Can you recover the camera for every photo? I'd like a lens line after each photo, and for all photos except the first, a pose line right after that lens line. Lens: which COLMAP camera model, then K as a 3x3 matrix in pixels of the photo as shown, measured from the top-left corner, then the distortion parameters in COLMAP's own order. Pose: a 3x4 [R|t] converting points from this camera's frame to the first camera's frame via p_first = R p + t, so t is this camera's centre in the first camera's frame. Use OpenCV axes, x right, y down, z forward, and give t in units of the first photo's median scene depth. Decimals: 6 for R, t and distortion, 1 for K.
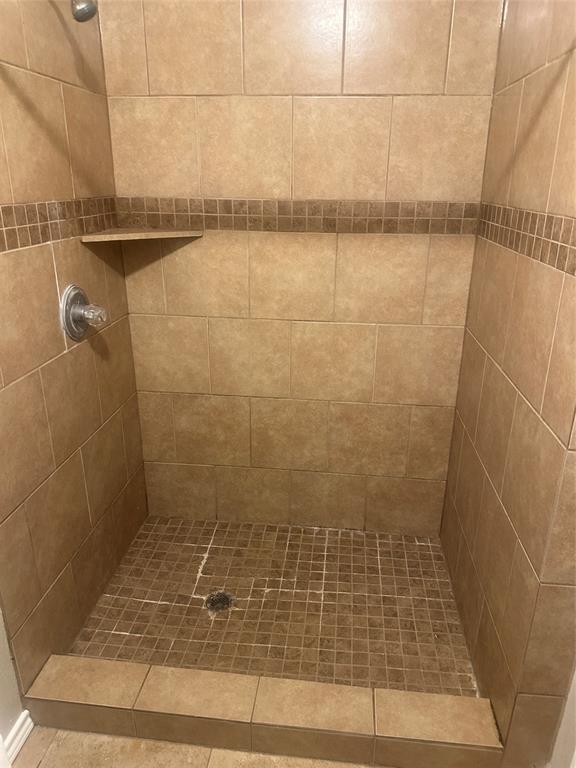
lens RADIAL K [[545.0, 0, 288.6], [0, 545.0, 378.3], [0, 0, 1]] dist [0.050004, -0.068276]
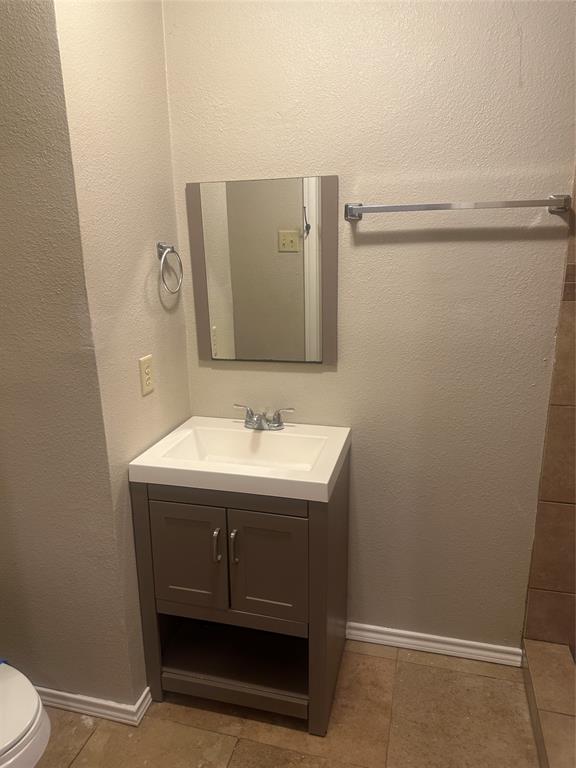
lens RADIAL K [[545.0, 0, 282.3], [0, 545.0, 377.3], [0, 0, 1]] dist [0.050004, -0.068276]
pose [[-0.160024, 0.234839, -0.958771, 0.516921], [-0.321419, 0.905959, 0.275550, -0.103356], [0.933318, 0.352262, -0.069494, 0.271716]]
